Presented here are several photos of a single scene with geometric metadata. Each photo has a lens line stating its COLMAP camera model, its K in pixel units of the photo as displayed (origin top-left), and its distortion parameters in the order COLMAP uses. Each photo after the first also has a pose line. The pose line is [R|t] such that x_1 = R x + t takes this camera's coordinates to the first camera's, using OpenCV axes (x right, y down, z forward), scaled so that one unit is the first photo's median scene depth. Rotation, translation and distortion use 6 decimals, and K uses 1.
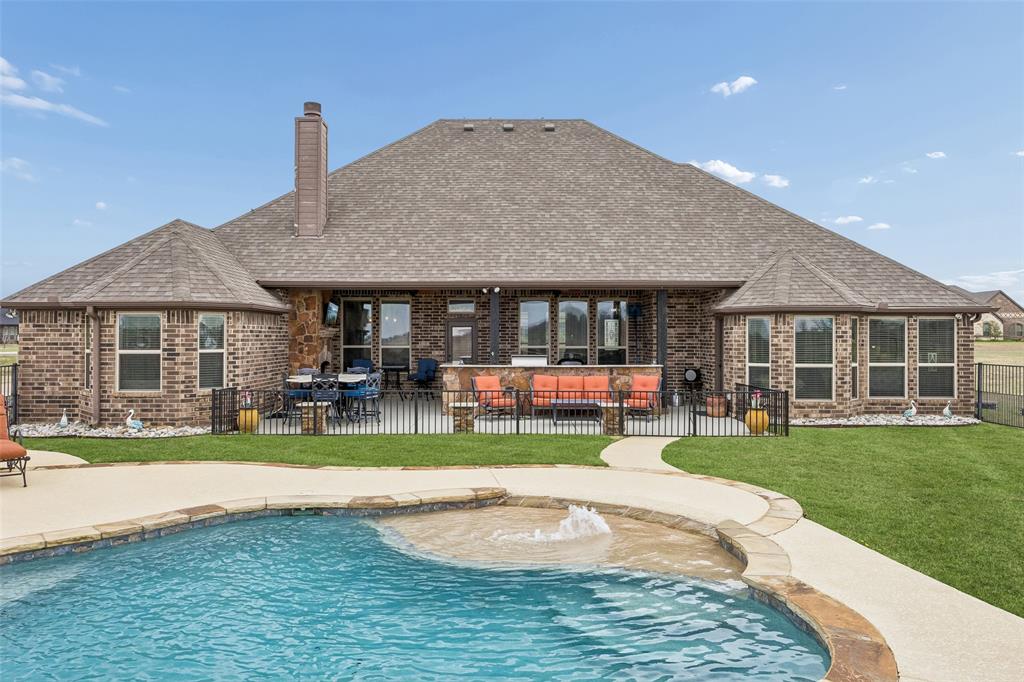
lens RADIAL K [[746.5, 0, 508.8], [0, 746.5, 334.1], [0, 0, 1]] dist [-0.009972, -0.002732]
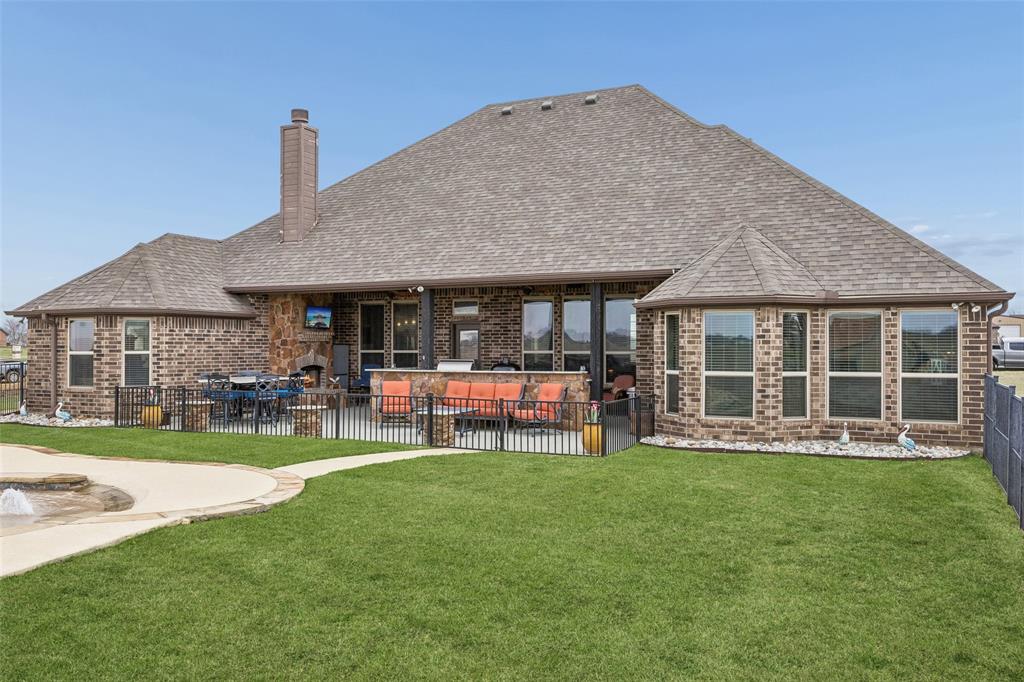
lens RADIAL K [[857.8, 0, 515.1], [0, 857.8, 346.8], [0, 0, 1]] dist [-0.007701, 0.001438]
pose [[0.900730, -0.001043, -0.434379, 0.596607], [0.002079, 0.999996, 0.001910, 0.011795], [0.434375, -0.002623, 0.900728, 0.092583]]
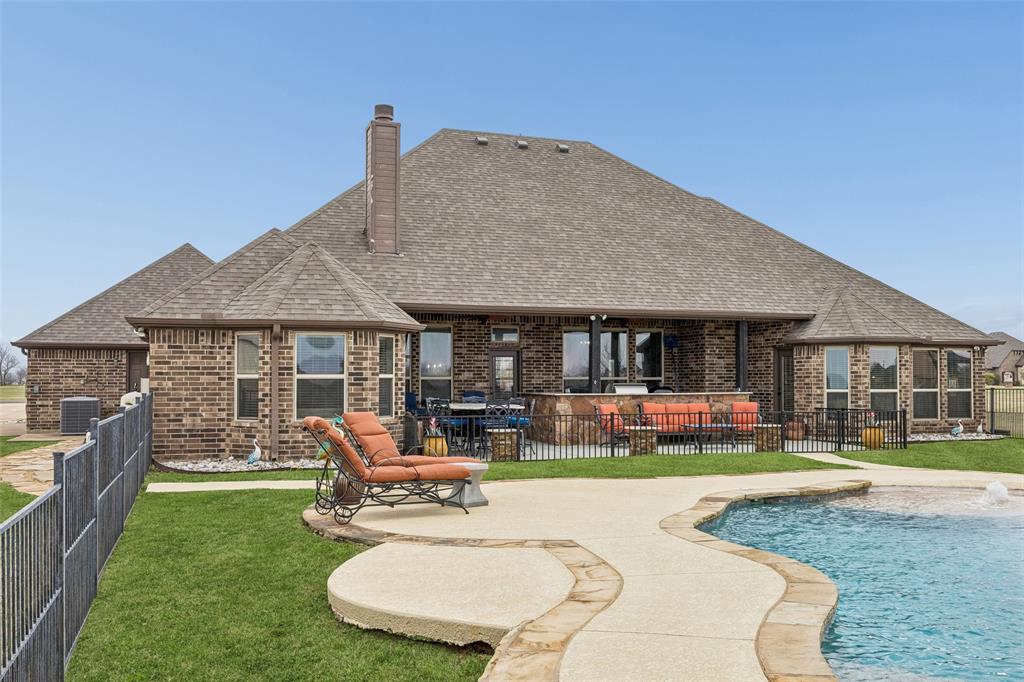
lens RADIAL K [[914.7, 0, 525.4], [0, 914.7, 370.8], [0, 0, 1]] dist [-0.008865, 0.007770]
pose [[0.940215, 0.002047, 0.340576, -0.565424], [0.001277, 0.999954, -0.009537, 0.024688], [-0.340580, 0.009401, 0.940169, -0.109810]]
